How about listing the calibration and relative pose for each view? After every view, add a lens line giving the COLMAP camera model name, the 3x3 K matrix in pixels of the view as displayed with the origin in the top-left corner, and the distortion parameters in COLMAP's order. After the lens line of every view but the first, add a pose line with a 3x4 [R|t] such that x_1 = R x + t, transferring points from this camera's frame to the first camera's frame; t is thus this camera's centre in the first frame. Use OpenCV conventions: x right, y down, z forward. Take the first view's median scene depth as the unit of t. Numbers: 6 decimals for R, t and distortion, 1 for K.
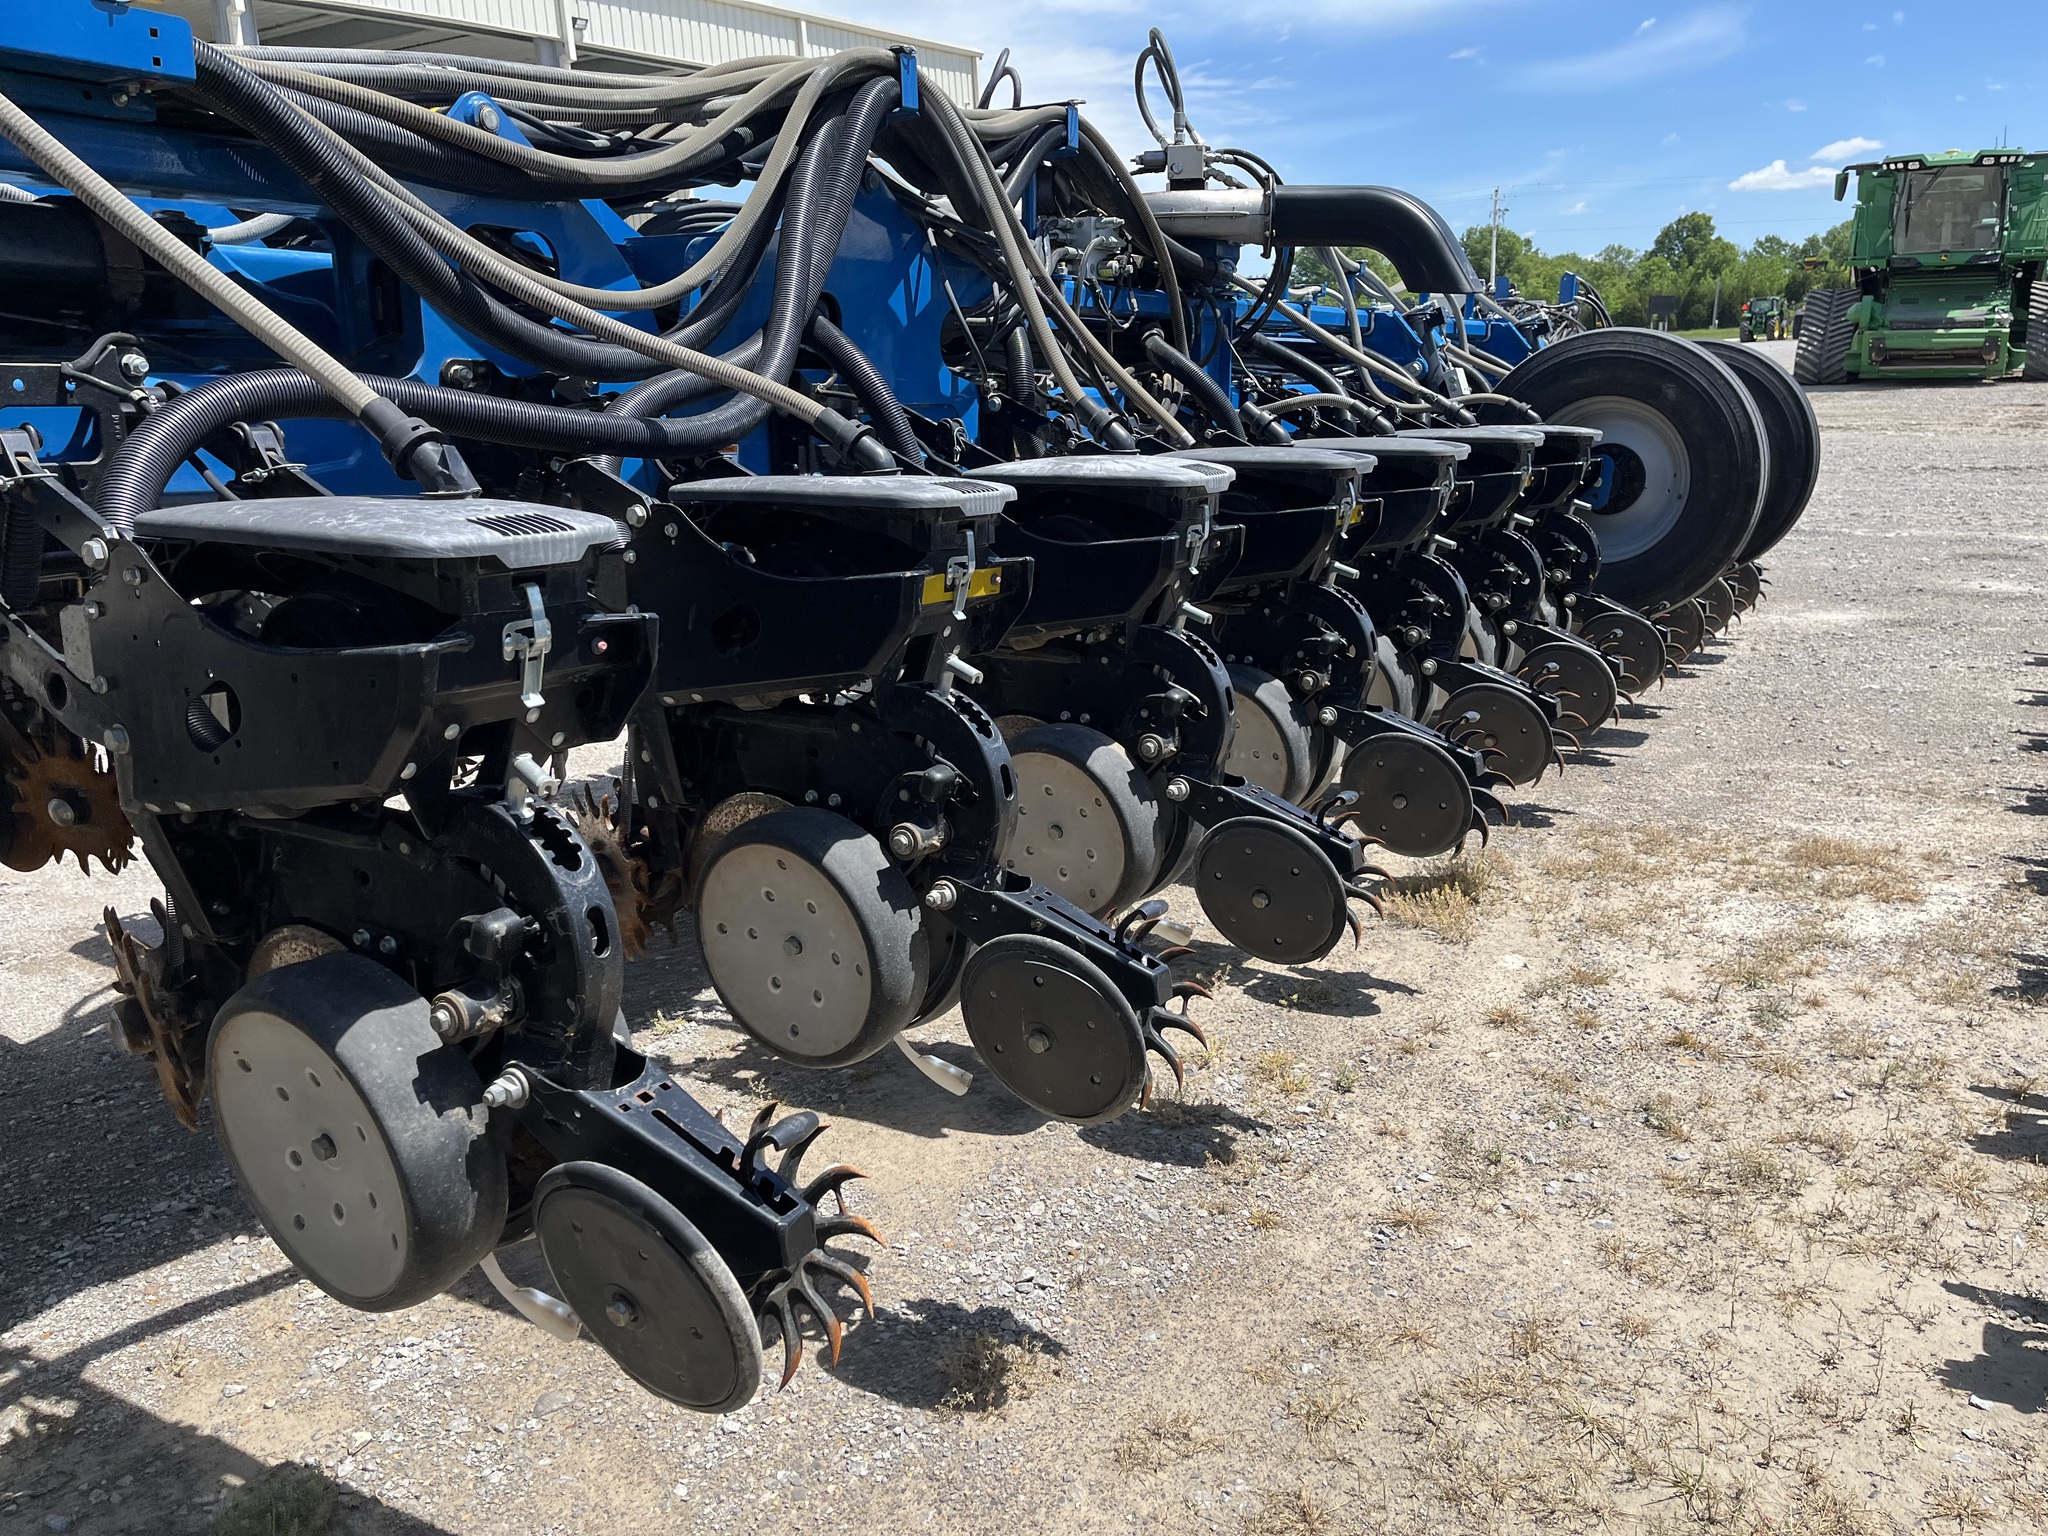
lens RADIAL K [[1558.3, 0, 1024.5], [0, 1558.3, 796.4], [0, 0, 1]] dist [0.074269, -0.112447]
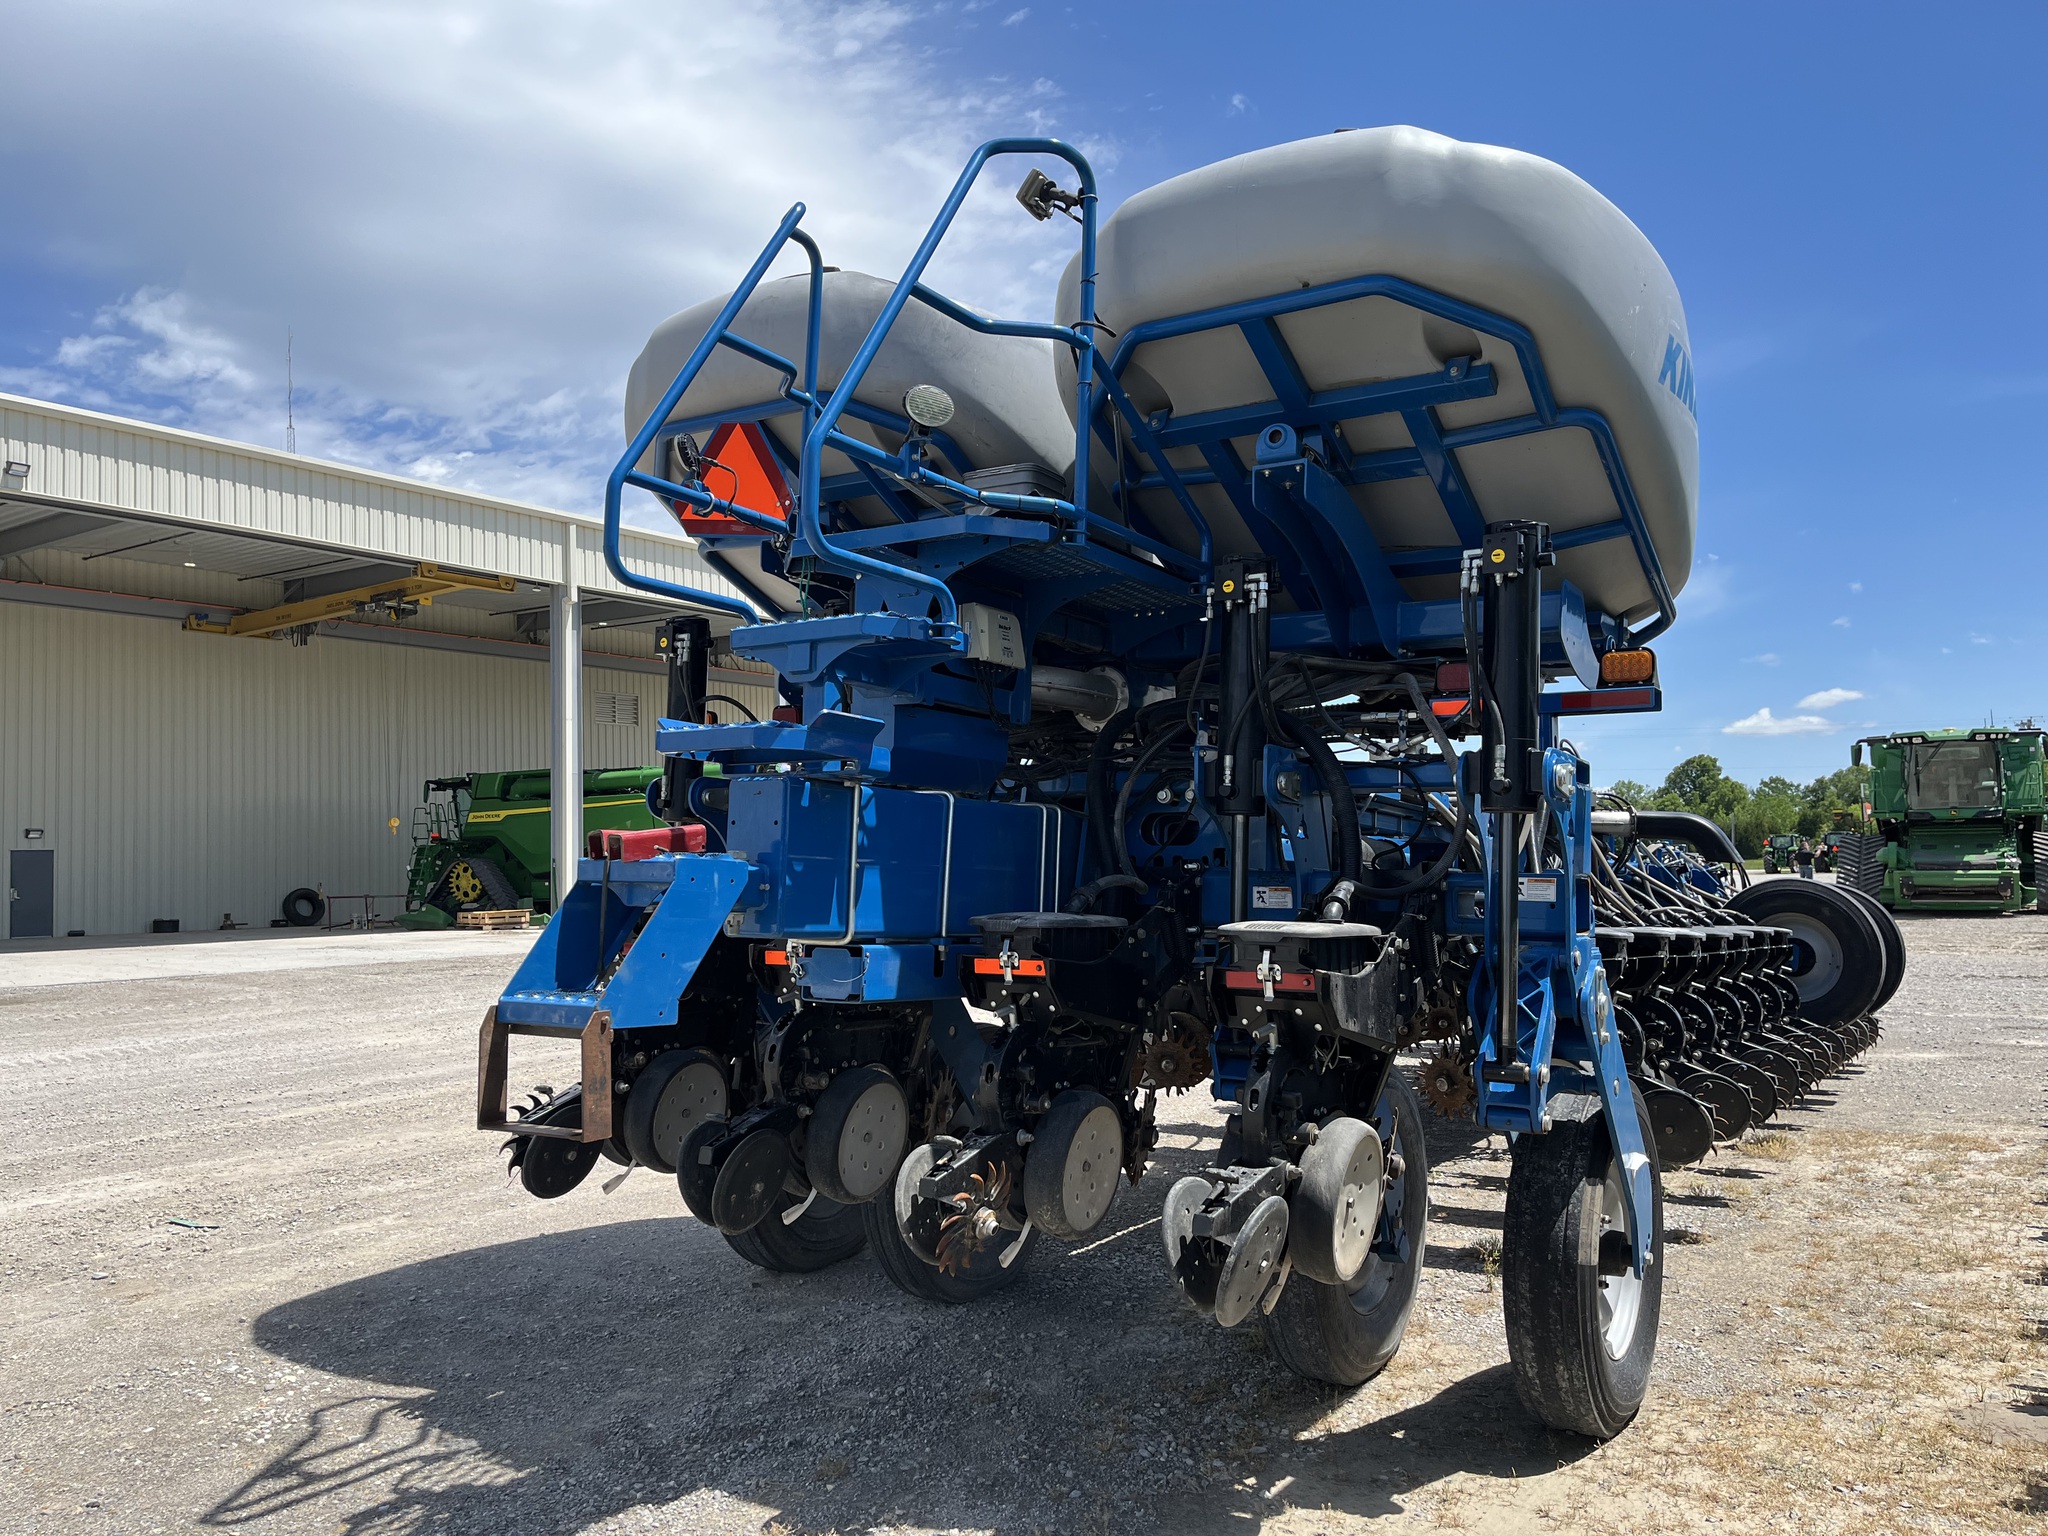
lens RADIAL K [[1558.3, 0, 1006.9], [0, 1558.3, 794.8], [0, 0, 1]] dist [0.074269, -0.112447]
pose [[0.999193, 0.022149, -0.033504, -0.719517], [-0.031538, 0.949202, -0.313084, 0.326366], [0.024868, 0.313888, 0.949134, -1.211552]]
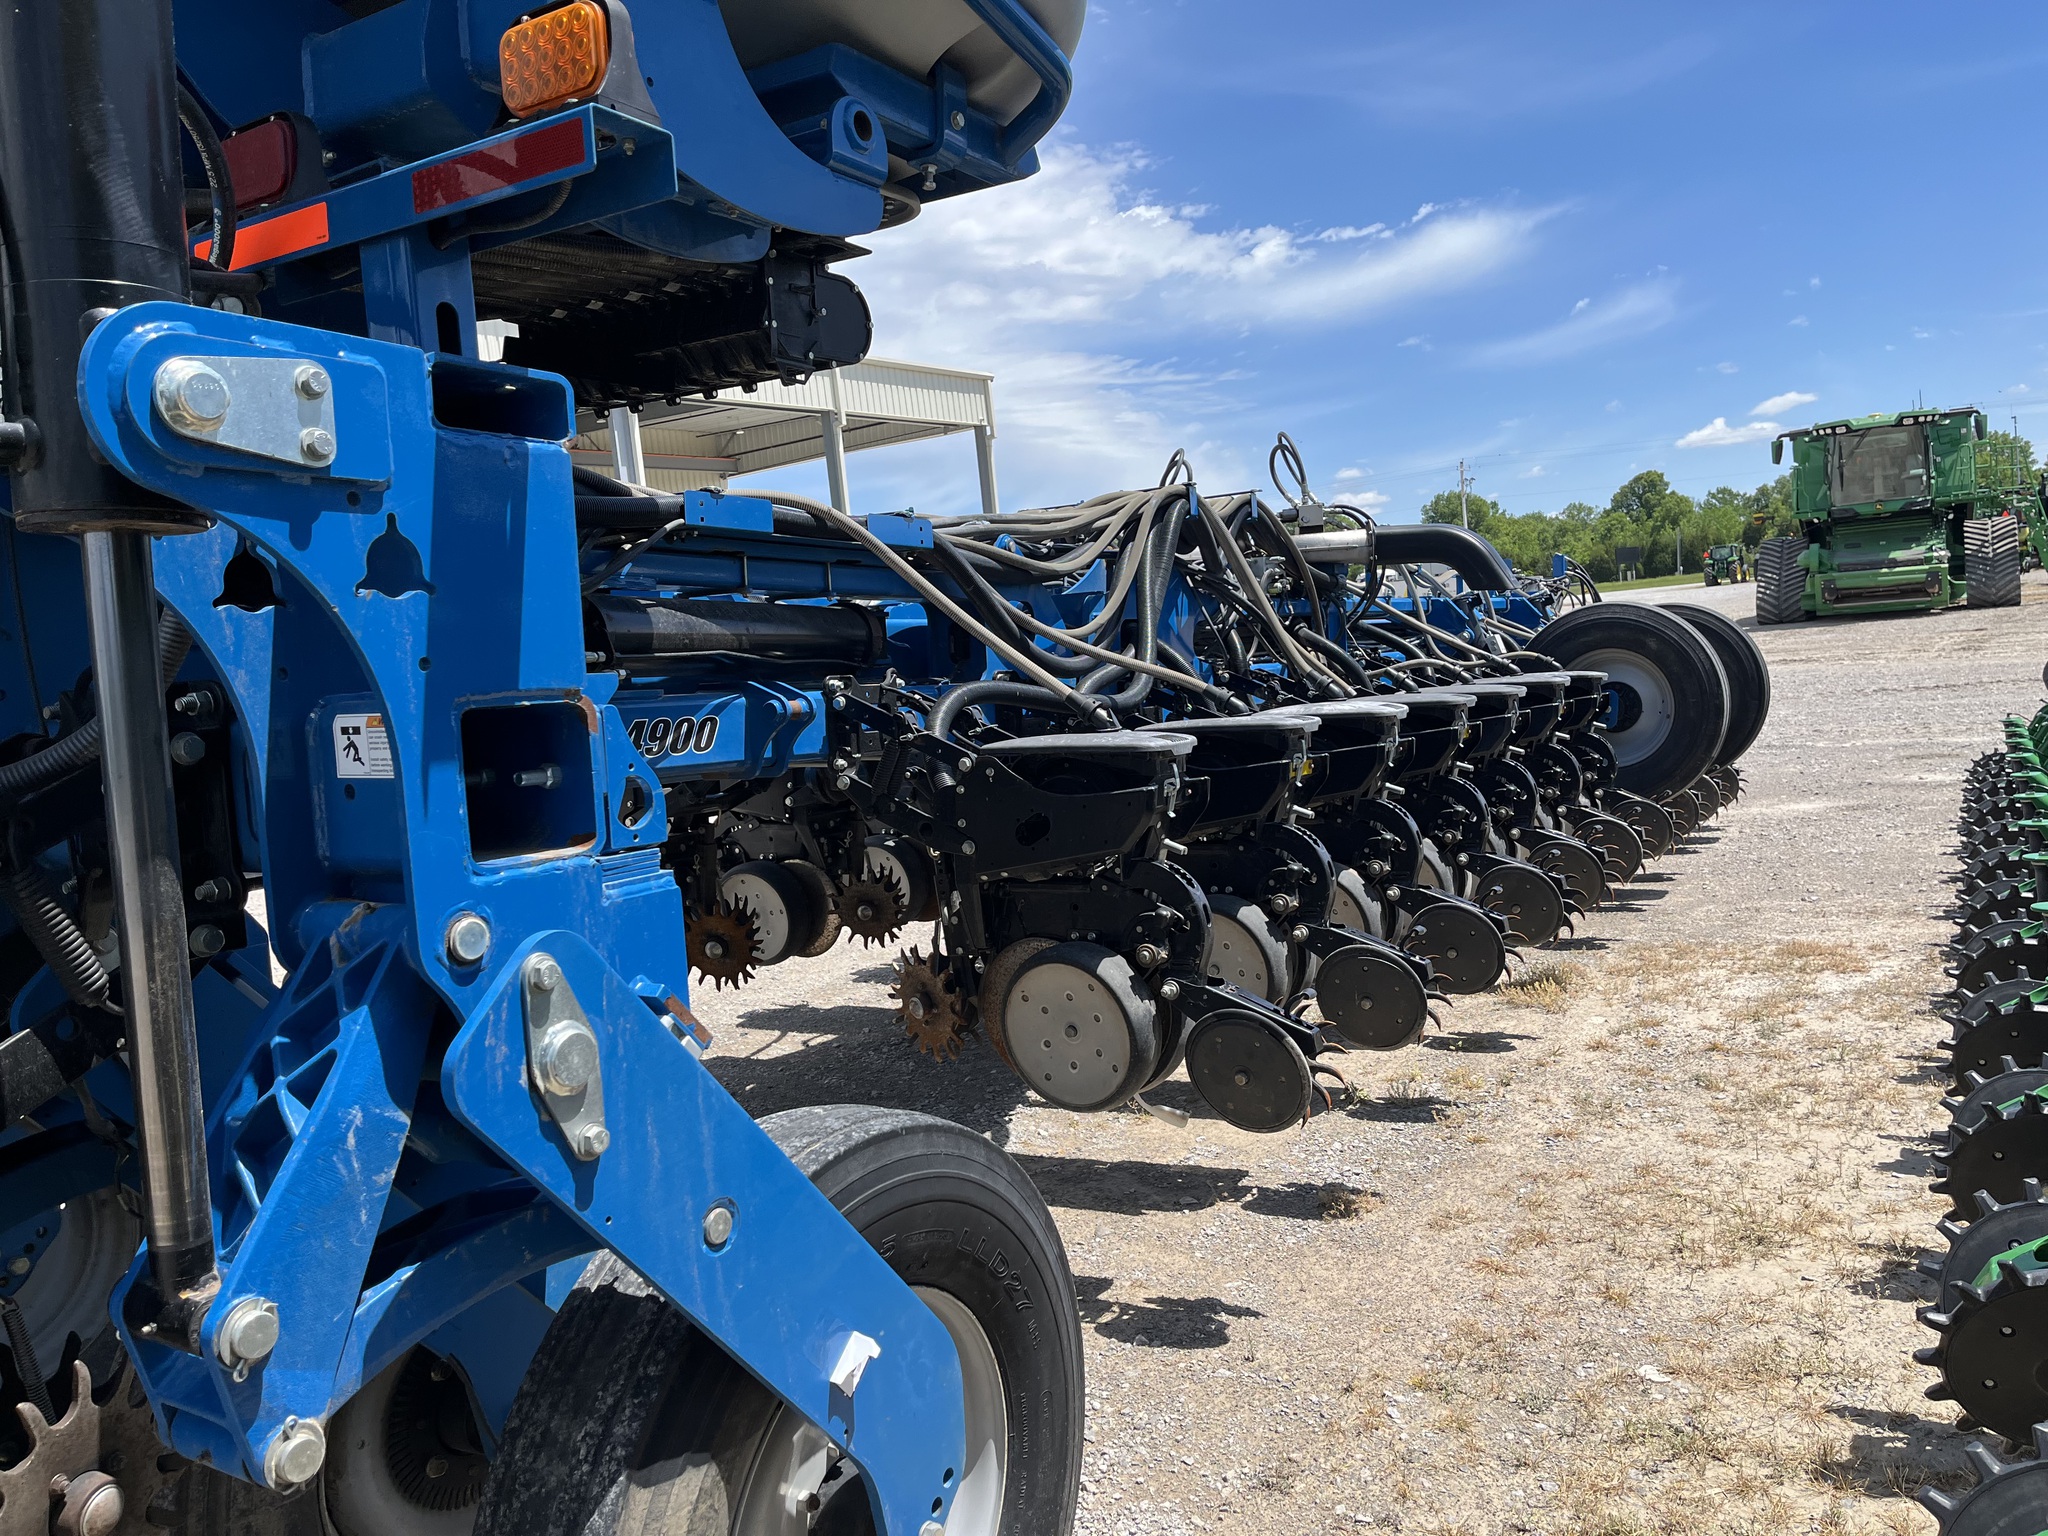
lens RADIAL K [[1558.3, 0, 1037.5], [0, 1558.3, 799.7], [0, 0, 1]] dist [0.074269, -0.112447]
pose [[0.998397, -0.056289, 0.005897, -0.214618], [0.056479, 0.984180, -0.167929, 0.117858], [0.003649, 0.167992, 0.985782, -0.504474]]
